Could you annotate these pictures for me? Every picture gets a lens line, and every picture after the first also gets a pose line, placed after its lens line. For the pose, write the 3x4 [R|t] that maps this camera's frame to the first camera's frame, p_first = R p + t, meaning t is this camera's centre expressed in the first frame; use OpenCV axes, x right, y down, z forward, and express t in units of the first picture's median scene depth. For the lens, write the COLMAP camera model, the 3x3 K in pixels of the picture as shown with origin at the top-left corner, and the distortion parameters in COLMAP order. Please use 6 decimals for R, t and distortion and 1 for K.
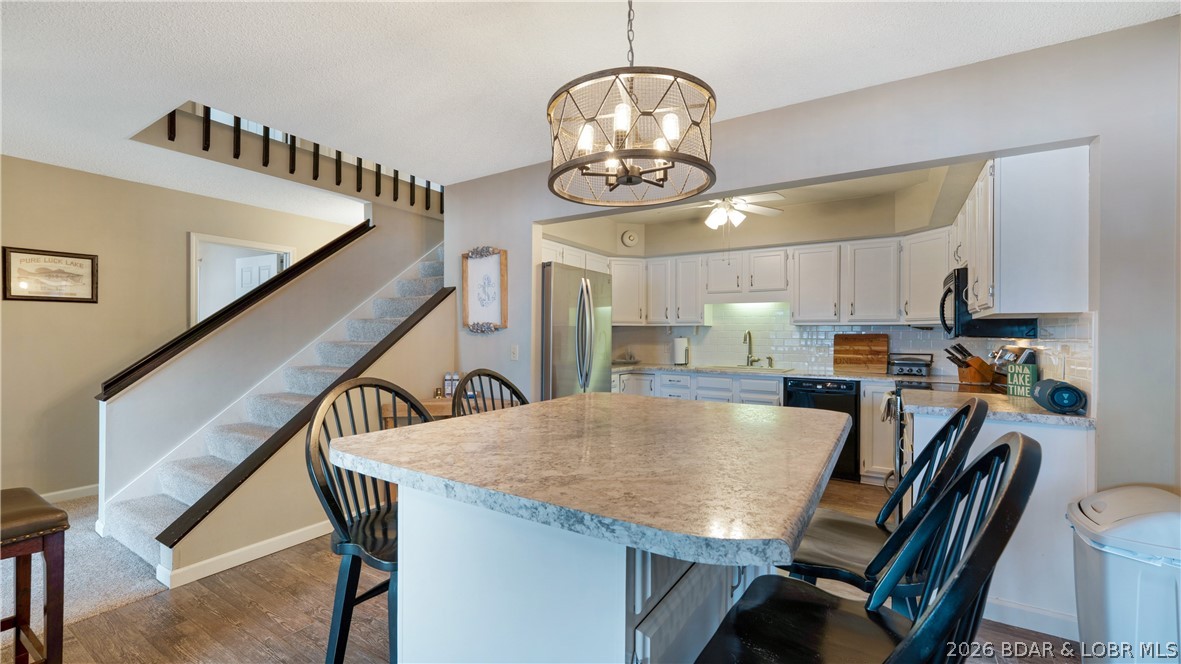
lens RADIAL K [[489.4, 0, 590.5], [0, 489.4, 332.0], [0, 0, 1]] dist [-0.000325, -0.000170]
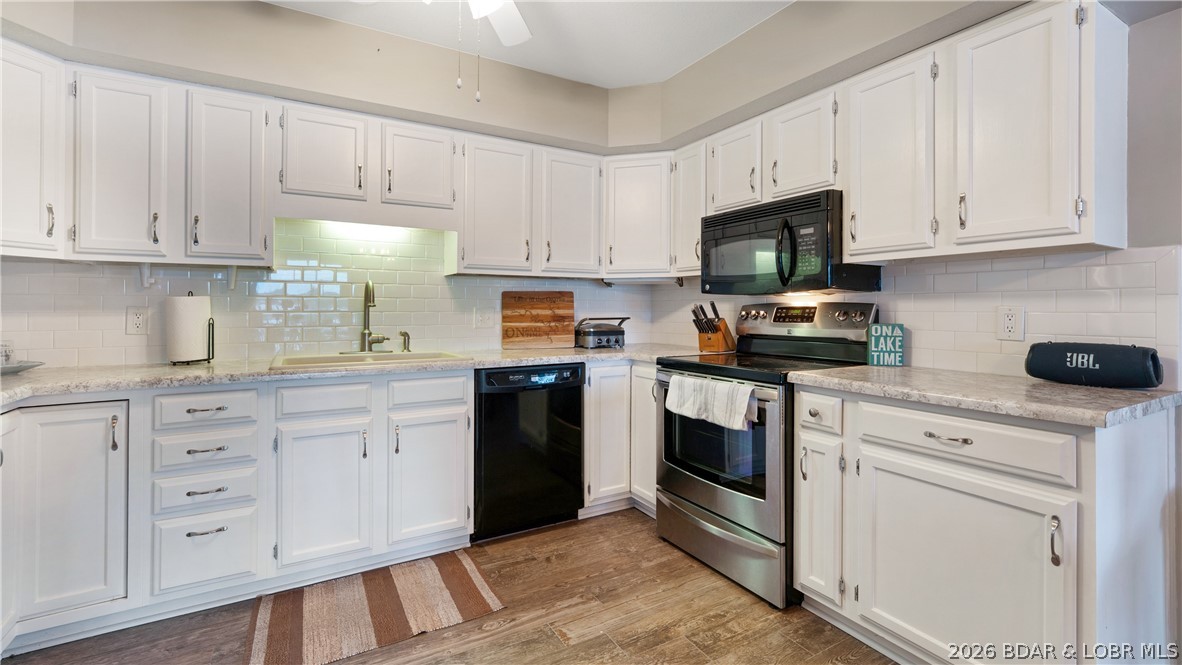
lens RADIAL K [[497.7, 0, 576.3], [0, 497.7, 304.6], [0, 0, 1]] dist [0.000392, -0.000049]
pose [[0.479568, 0.000023, 0.877505, -0.026781], [-0.003072, 0.999994, 0.001653, 0.022916], [-0.877499, -0.003488, 0.479565, 0.682644]]
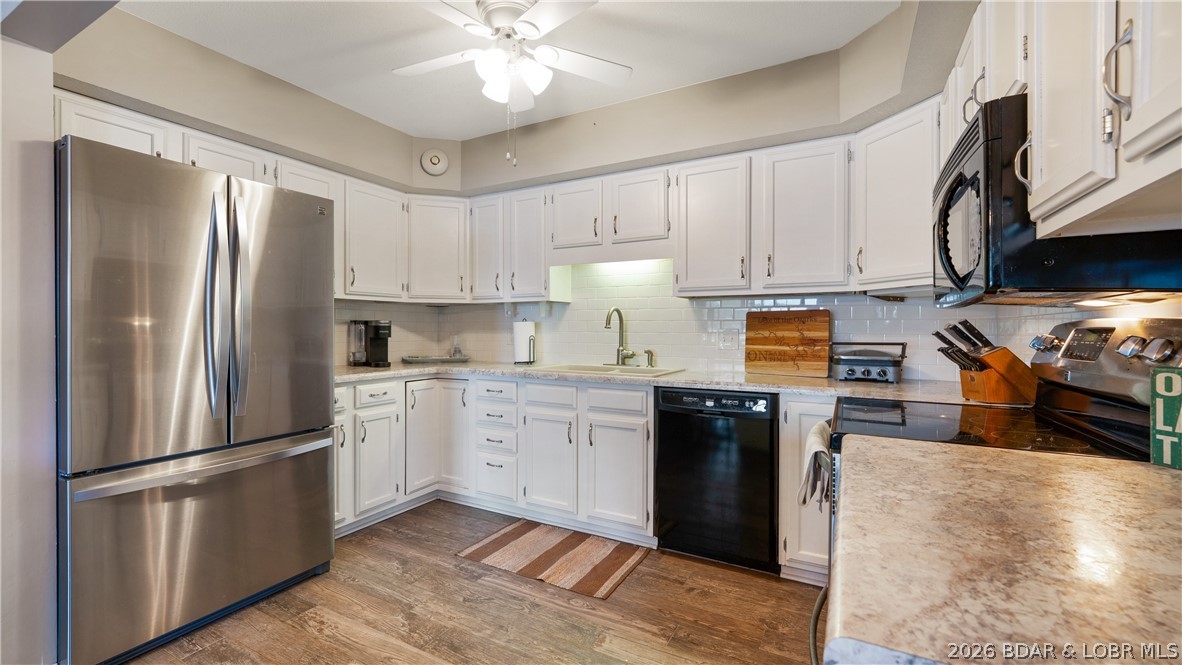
lens RADIAL K [[484.6, 0, 595.2], [0, 484.6, 329.8], [0, 0, 1]] dist [-0.000472, 0.000042]
pose [[0.997748, -0.005433, 0.066858, 0.305367], [0.004829, 0.999946, 0.009194, 0.022688], [-0.066905, -0.008850, 0.997720, 0.466096]]
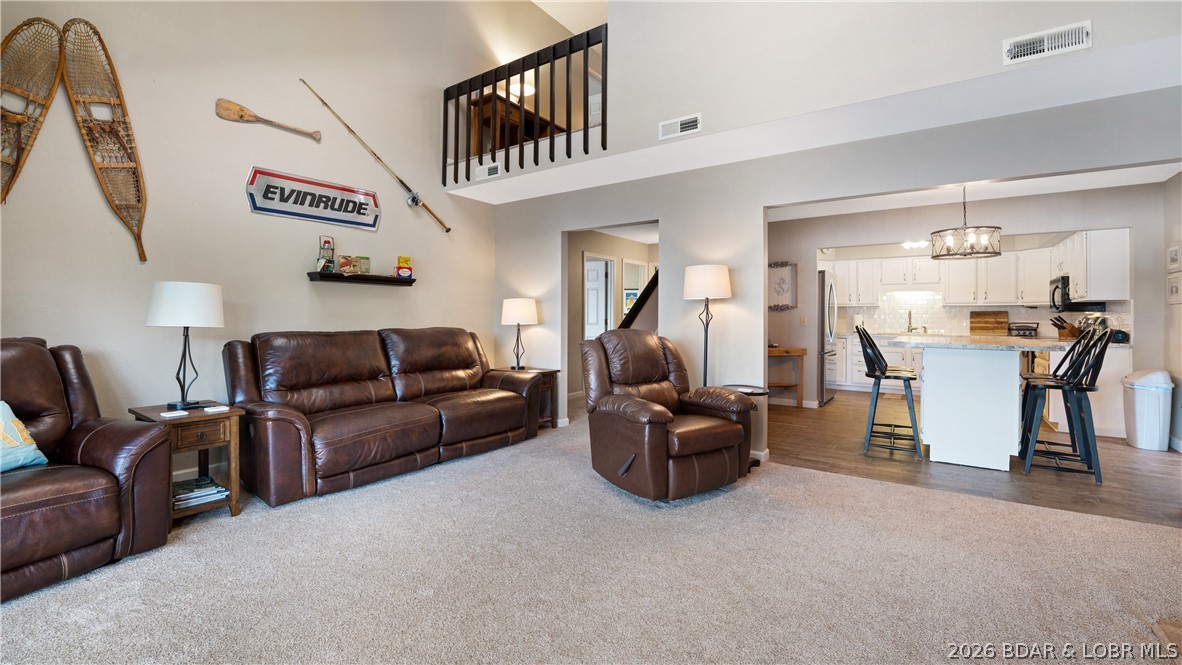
lens RADIAL K [[494.7, 0, 593.5], [0, 494.7, 310.6], [0, 0, 1]] dist [-0.023830, 0.000273]
pose [[0.998200, -0.000805, -0.059959, -0.690588], [0.000469, 0.999984, -0.005617, 0.011636], [0.059963, 0.005578, 0.998185, -0.711610]]
